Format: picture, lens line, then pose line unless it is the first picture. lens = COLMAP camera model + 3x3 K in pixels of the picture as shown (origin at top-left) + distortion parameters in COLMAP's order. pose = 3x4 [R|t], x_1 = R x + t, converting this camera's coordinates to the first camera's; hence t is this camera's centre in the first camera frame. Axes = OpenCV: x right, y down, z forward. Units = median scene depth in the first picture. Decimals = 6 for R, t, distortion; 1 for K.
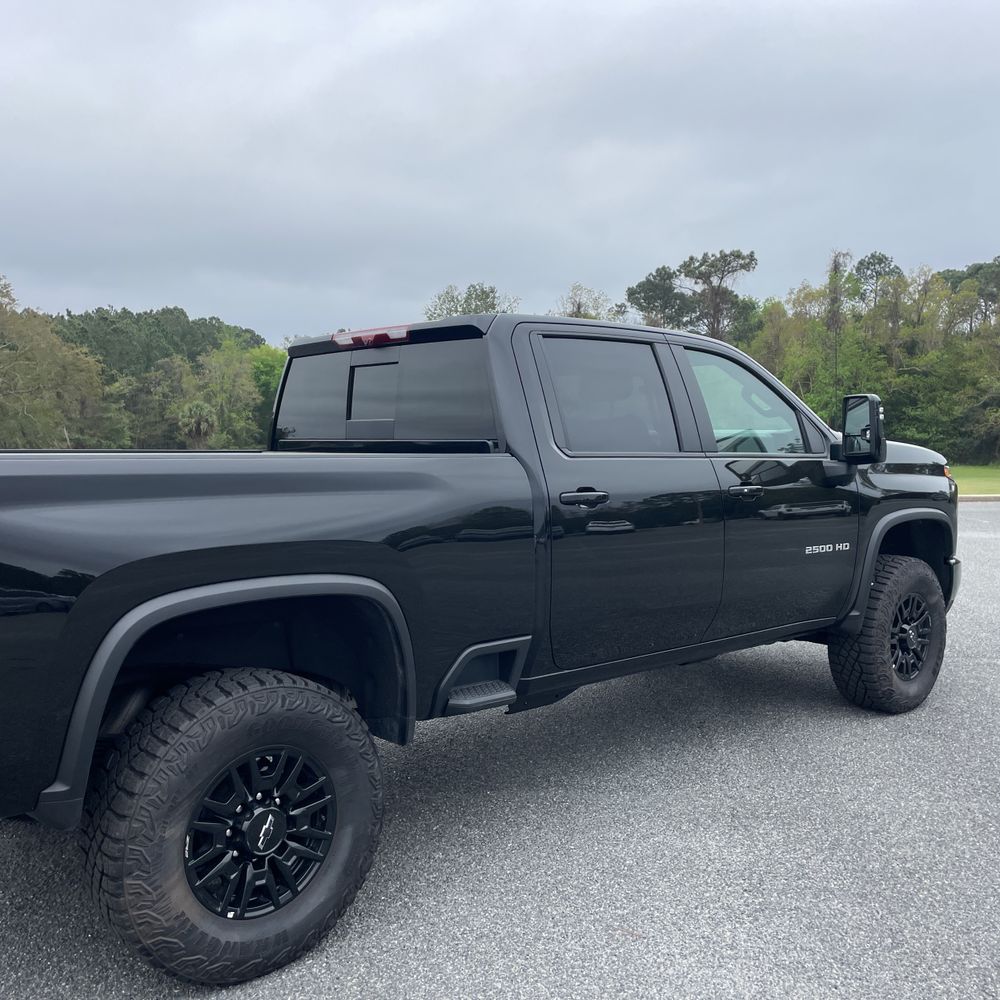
lens RADIAL K [[1003.5, 0, 481.9], [0, 1003.5, 503.4], [0, 0, 1]] dist [0.056888, 0.000000]
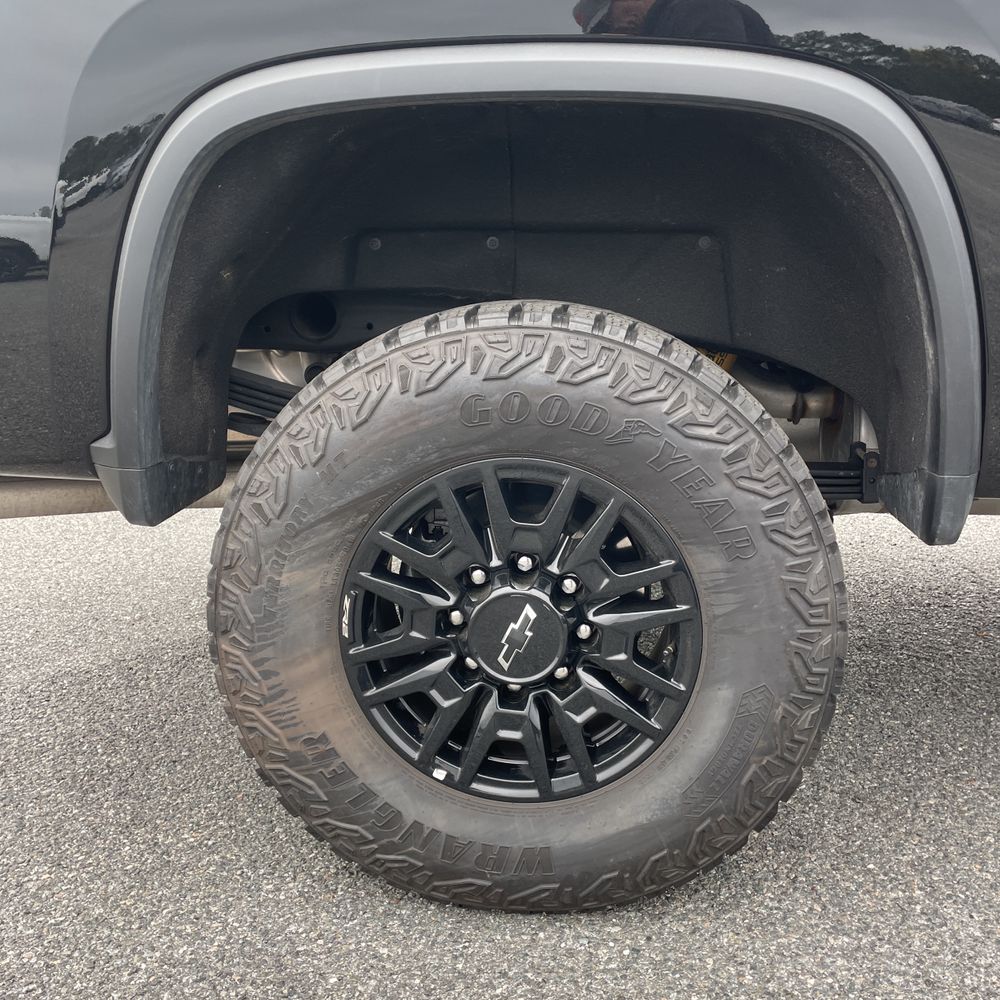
lens RADIAL K [[1003.5, 0, 515.4], [0, 1003.5, 482.2], [0, 0, 1]] dist [0.056888, 0.000000]
pose [[0.688693, 0.164988, -0.706032, 0.100708], [-0.042046, 0.981215, 0.188280, 0.167852], [0.723833, -0.099981, 0.682693, 0.693473]]
